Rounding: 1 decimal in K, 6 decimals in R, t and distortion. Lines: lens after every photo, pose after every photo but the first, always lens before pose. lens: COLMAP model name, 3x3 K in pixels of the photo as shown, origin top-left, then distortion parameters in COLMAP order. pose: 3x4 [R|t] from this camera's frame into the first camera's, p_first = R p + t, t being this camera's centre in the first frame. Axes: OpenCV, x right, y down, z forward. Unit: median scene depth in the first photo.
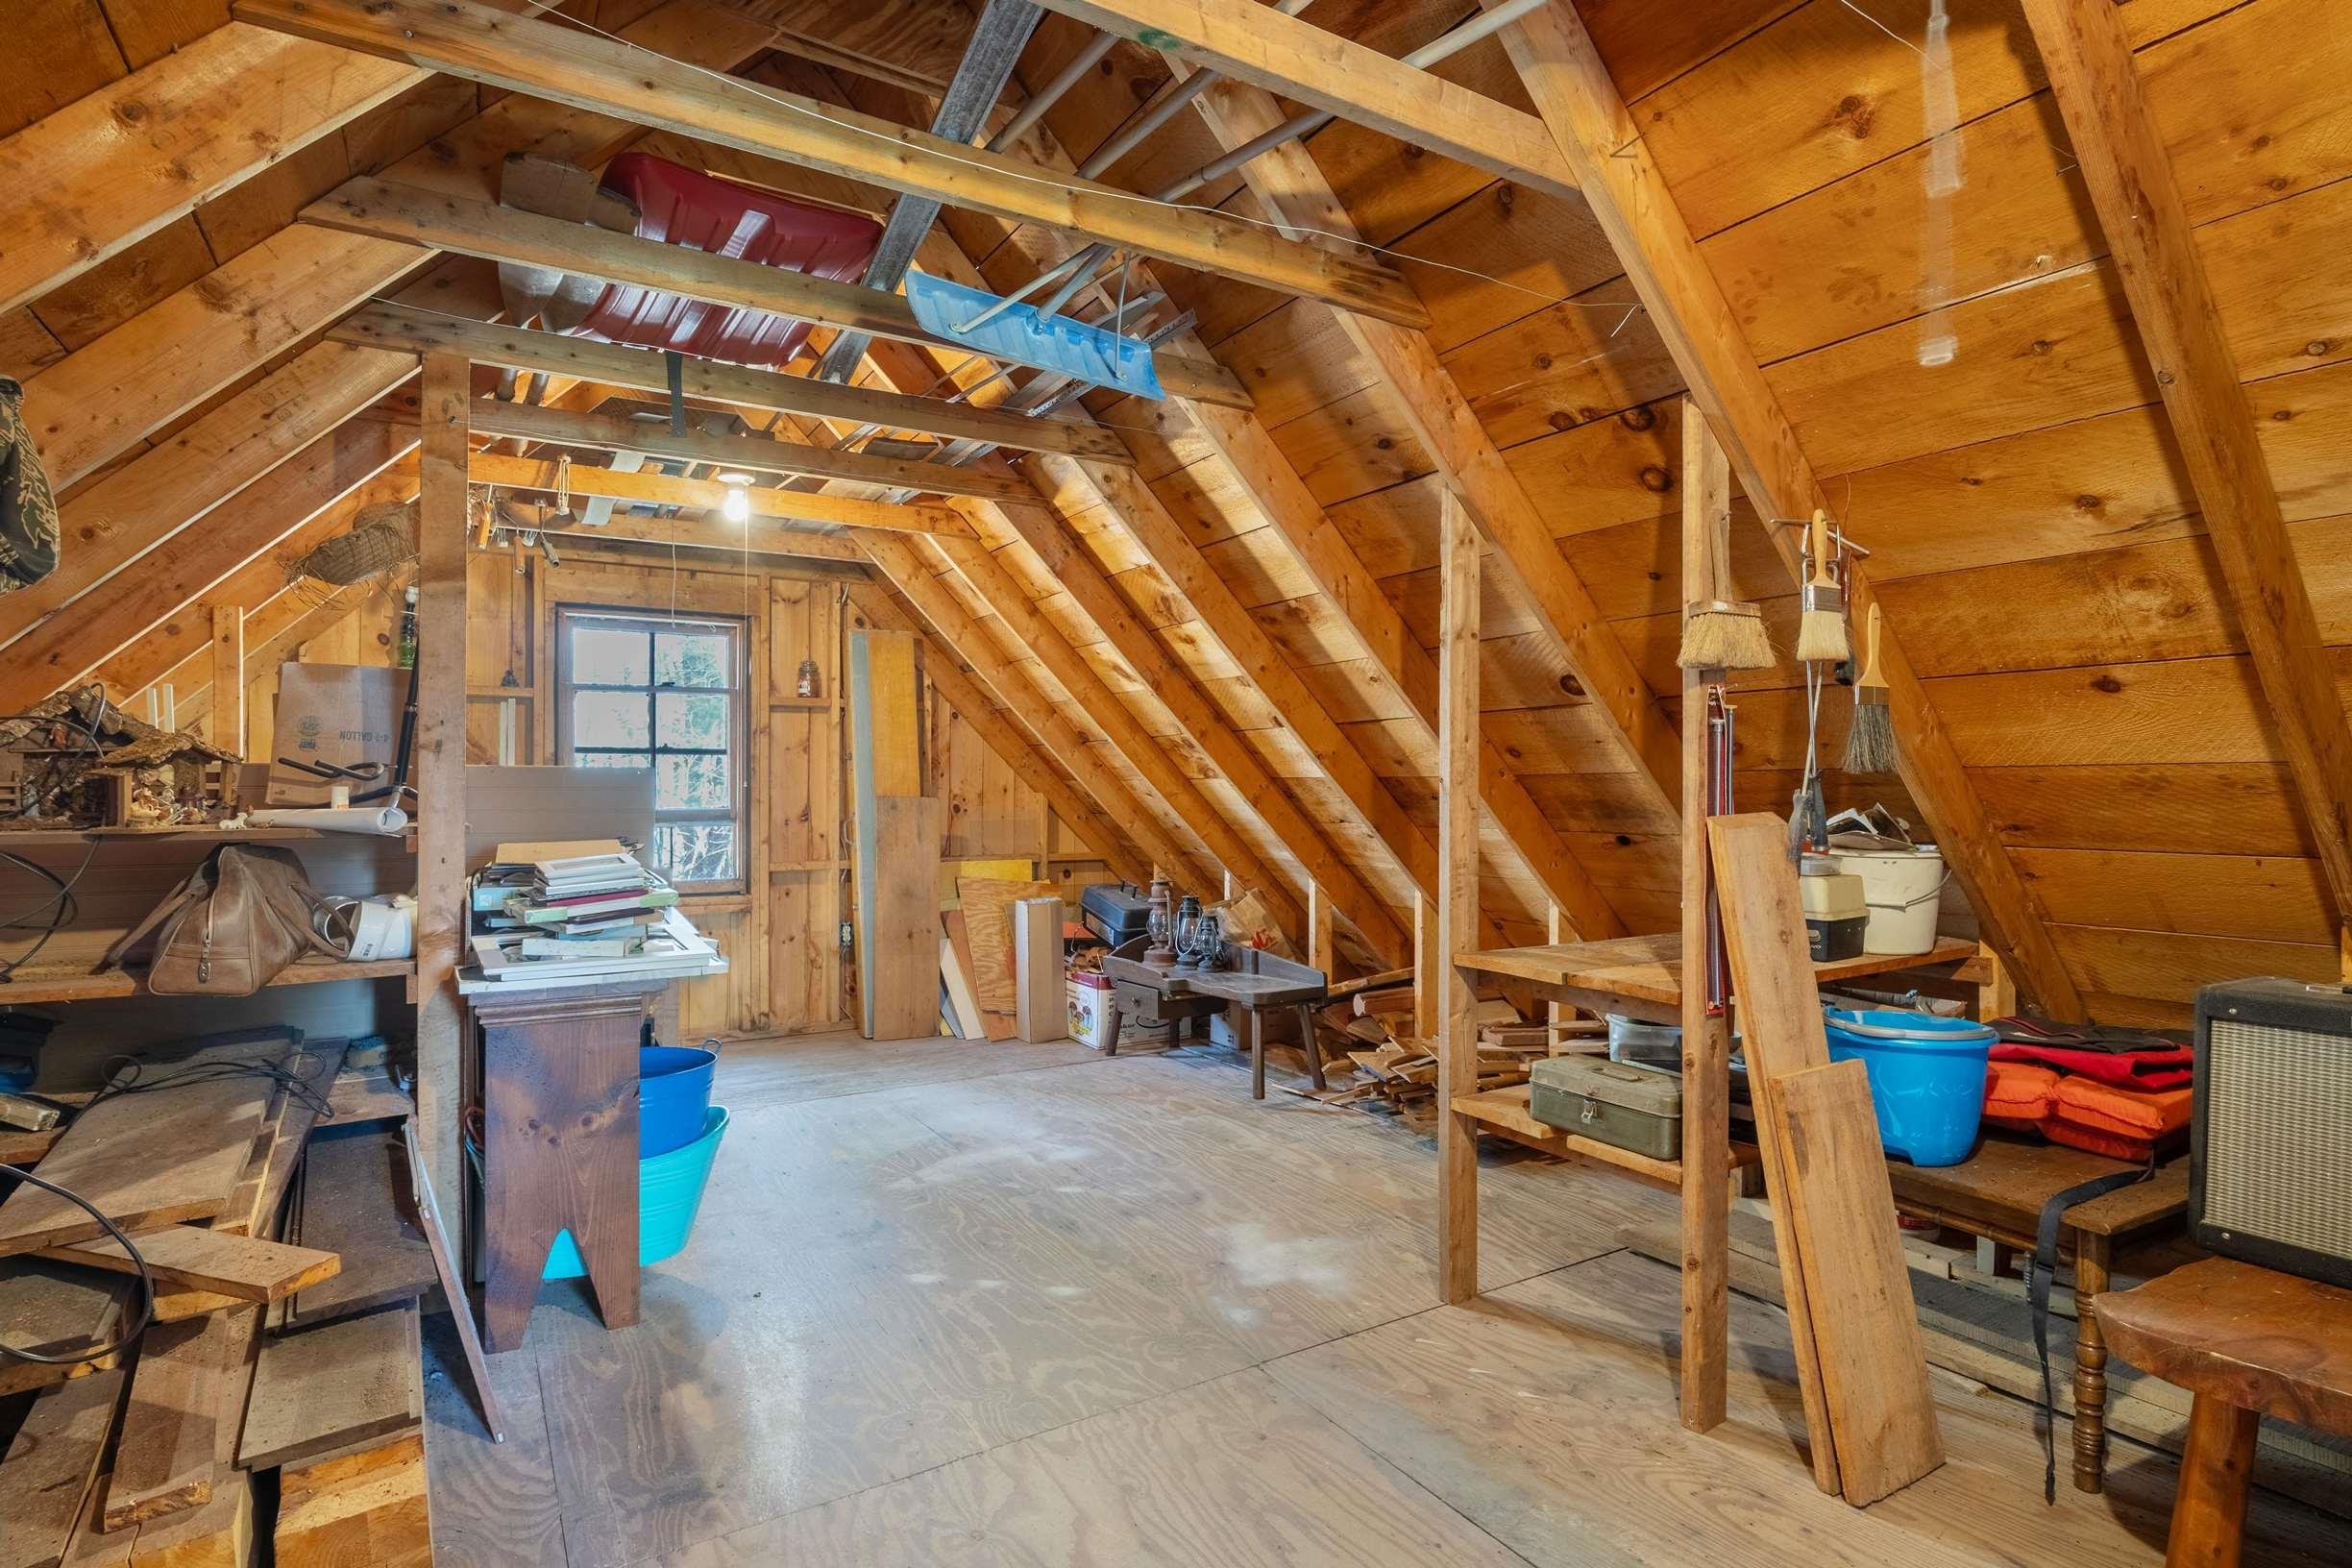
lens RADIAL K [[1186.7, 0, 1167.2], [0, 1186.7, 792.6], [0, 0, 1]] dist [-0.010371, -0.000025]
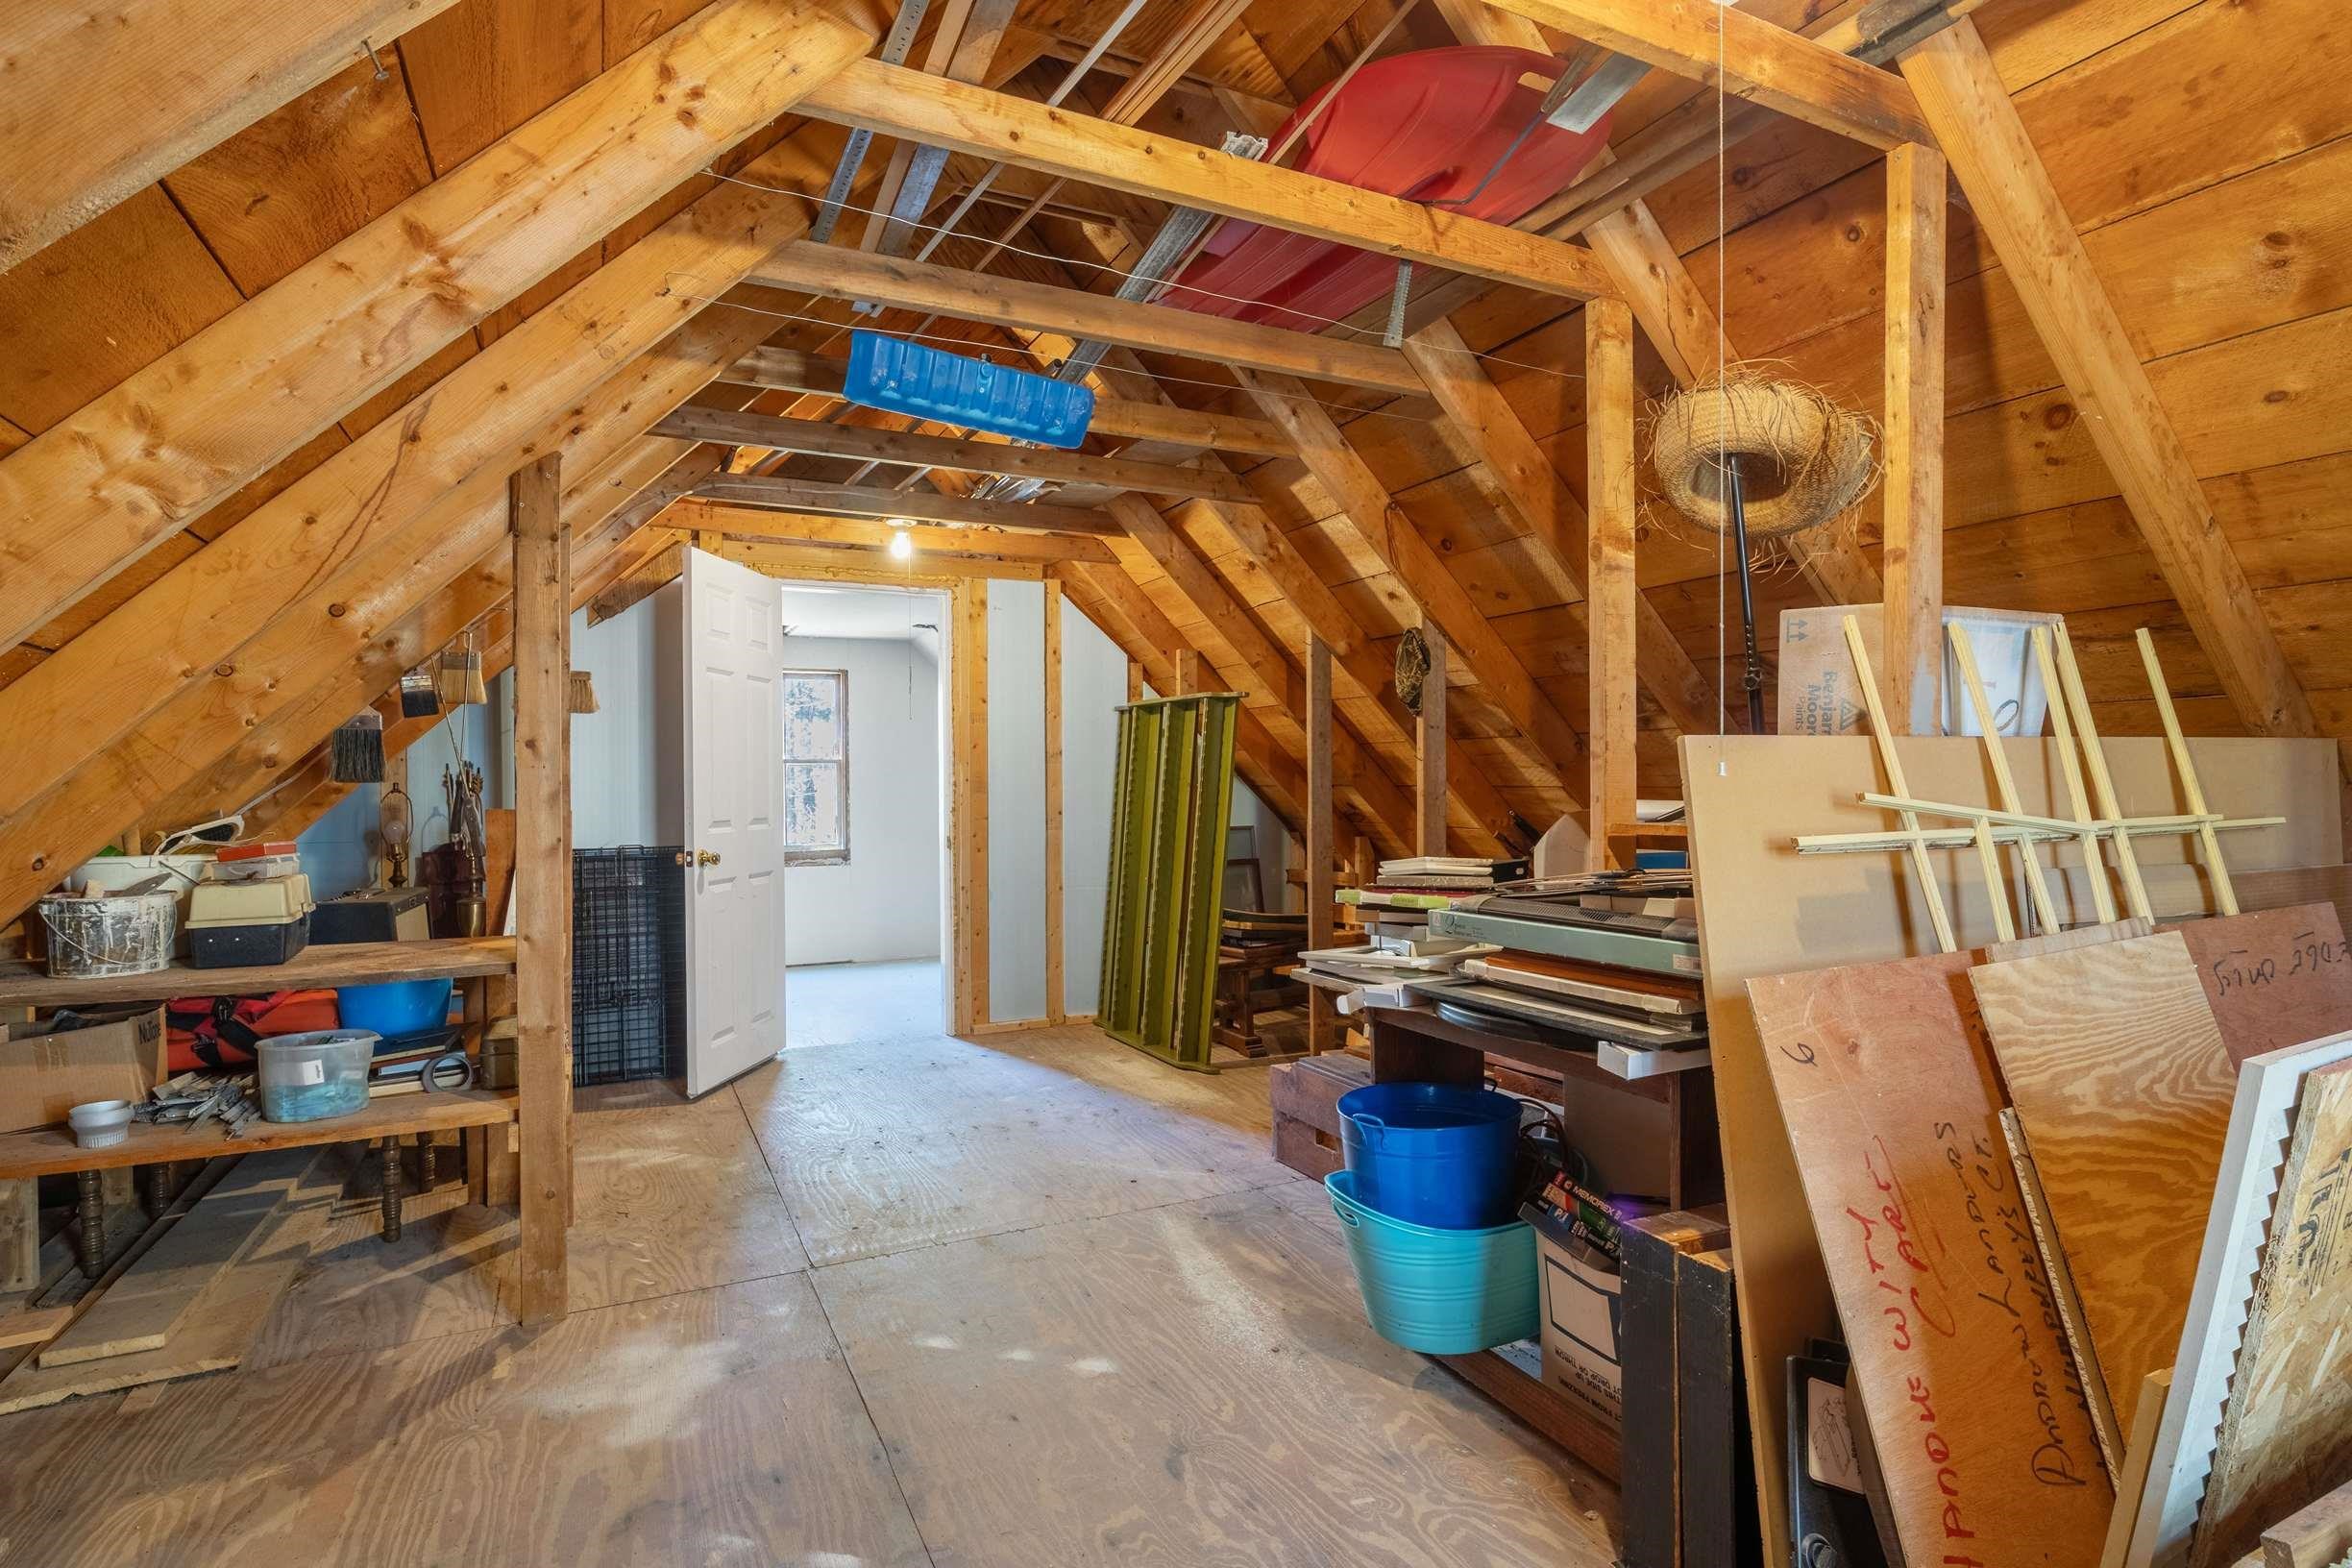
lens RADIAL K [[1186.7, 0, 1167.2], [0, 1186.7, 792.6], [0, 0, 1]] dist [-0.010371, -0.000025]
pose [[-0.996139, 0.008532, 0.087372, -0.341972], [0.008686, 0.999961, 0.001373, -0.001620], [-0.087357, 0.002127, -0.996175, 1.871640]]
